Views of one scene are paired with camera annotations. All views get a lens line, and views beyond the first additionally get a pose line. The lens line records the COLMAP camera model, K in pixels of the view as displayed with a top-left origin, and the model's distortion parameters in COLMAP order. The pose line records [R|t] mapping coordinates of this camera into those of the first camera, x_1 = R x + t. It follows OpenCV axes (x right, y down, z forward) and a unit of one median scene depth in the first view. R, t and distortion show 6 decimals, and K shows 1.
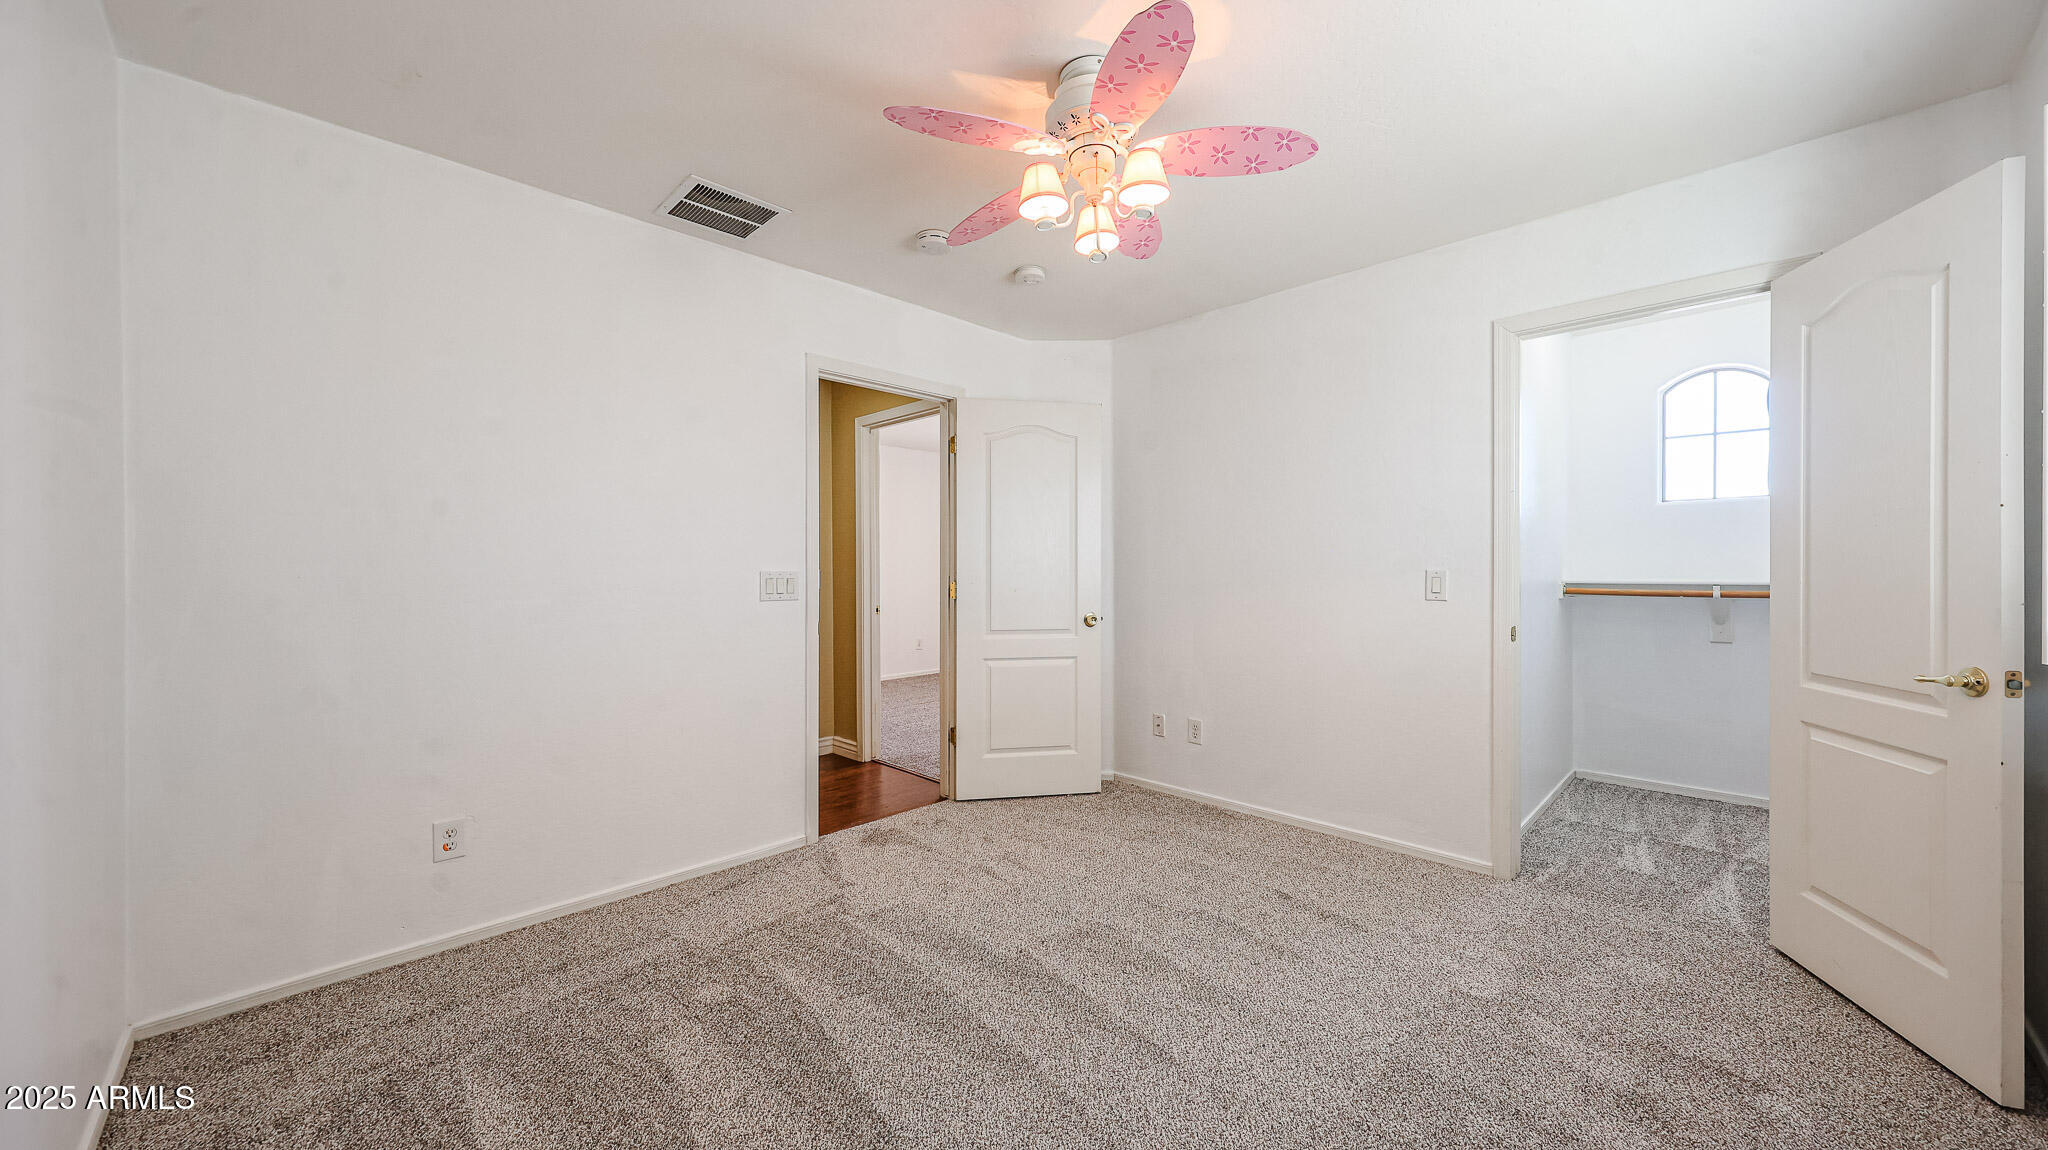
lens RADIAL K [[736.0, 0, 1018.5], [0, 736.0, 561.5], [0, 0, 1]] dist [0.001082, 0.000106]
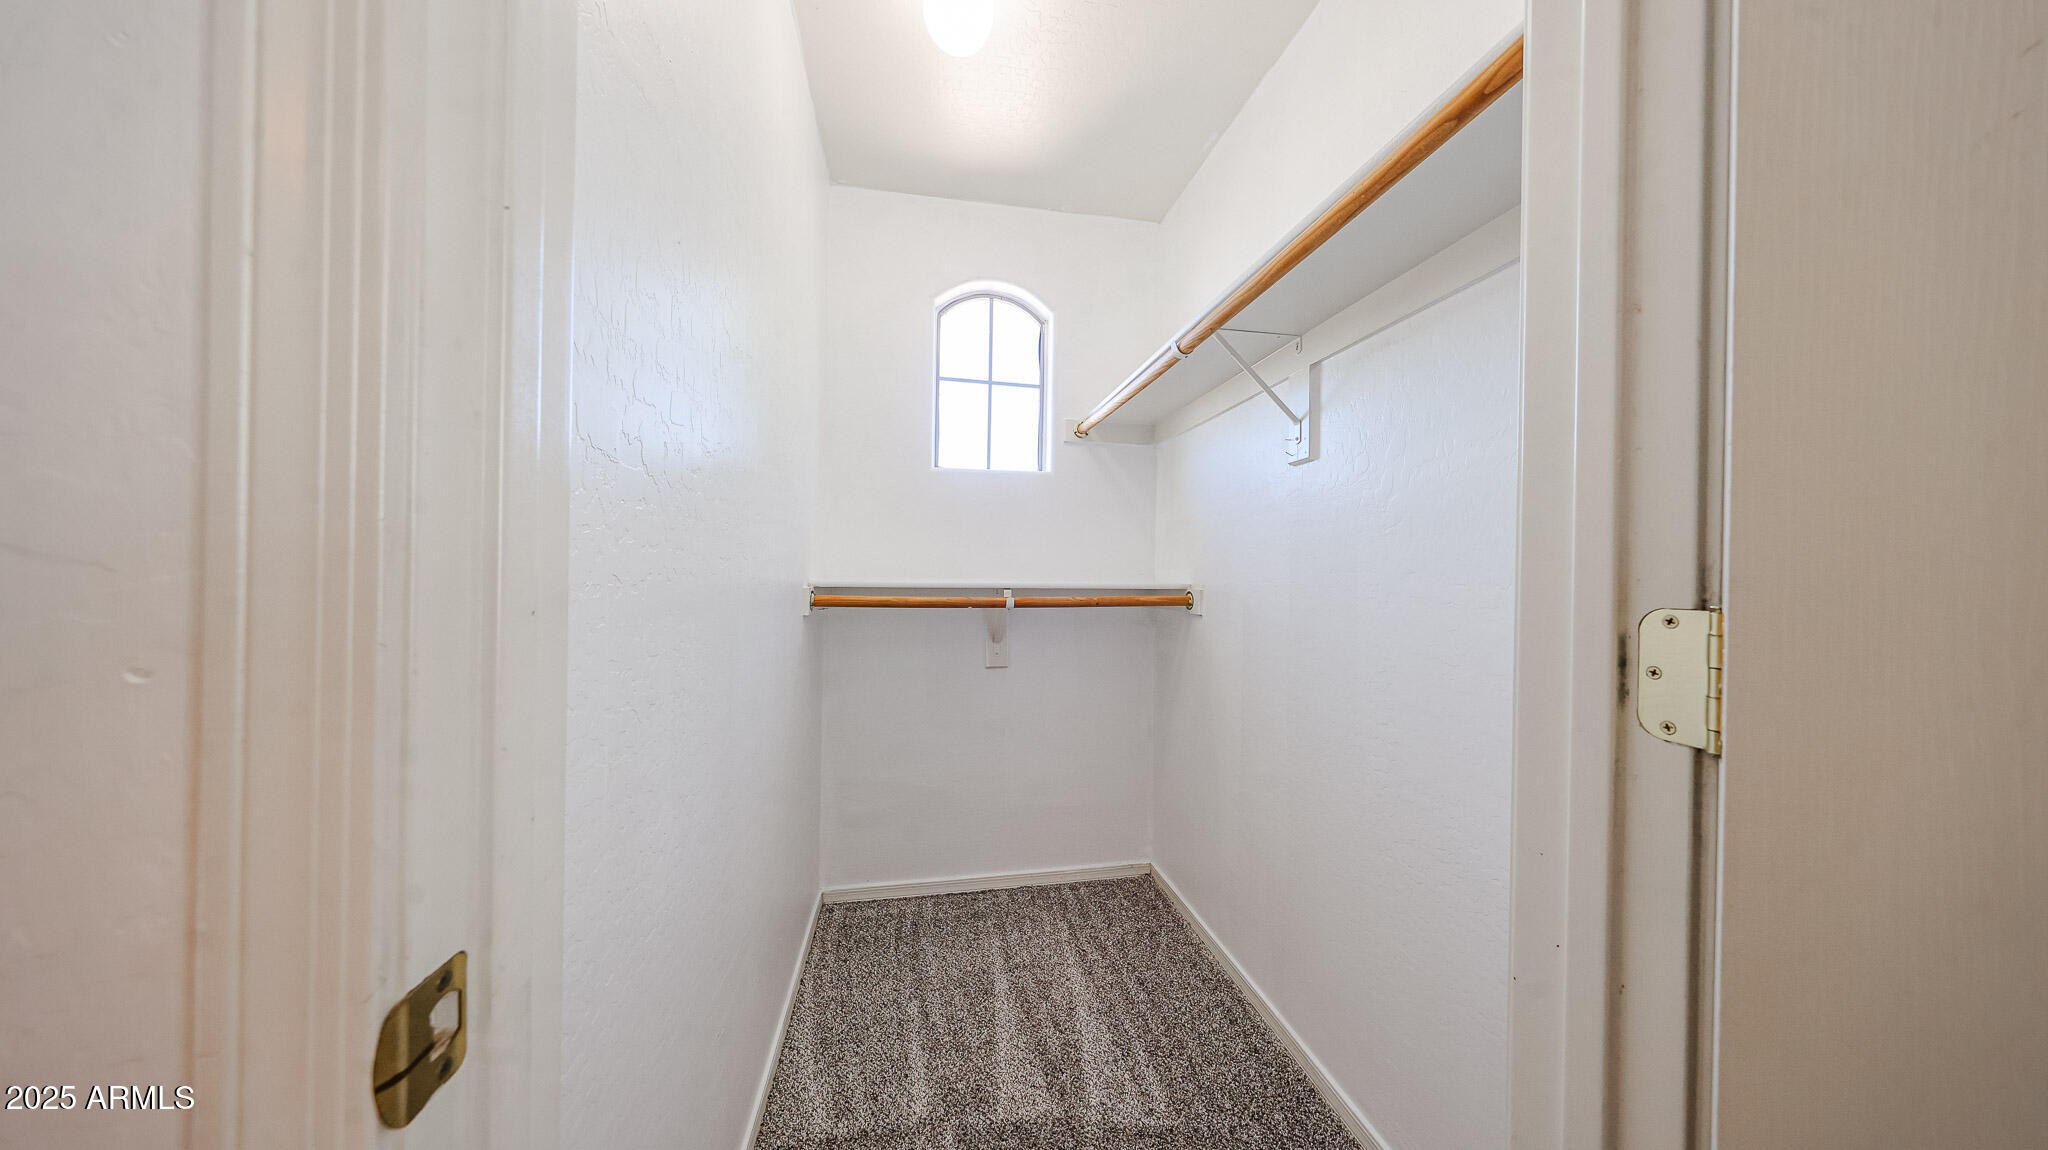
lens RADIAL K [[602.8, 0, 1021.9], [0, 602.8, 582.1], [0, 0, 1]] dist [0.000667, 0.000003]
pose [[0.573896, 0.008386, 0.818885, 0.477464], [-0.013177, 0.999913, -0.001005, 0.024876], [-0.818822, -0.010213, 0.573956, 0.632394]]
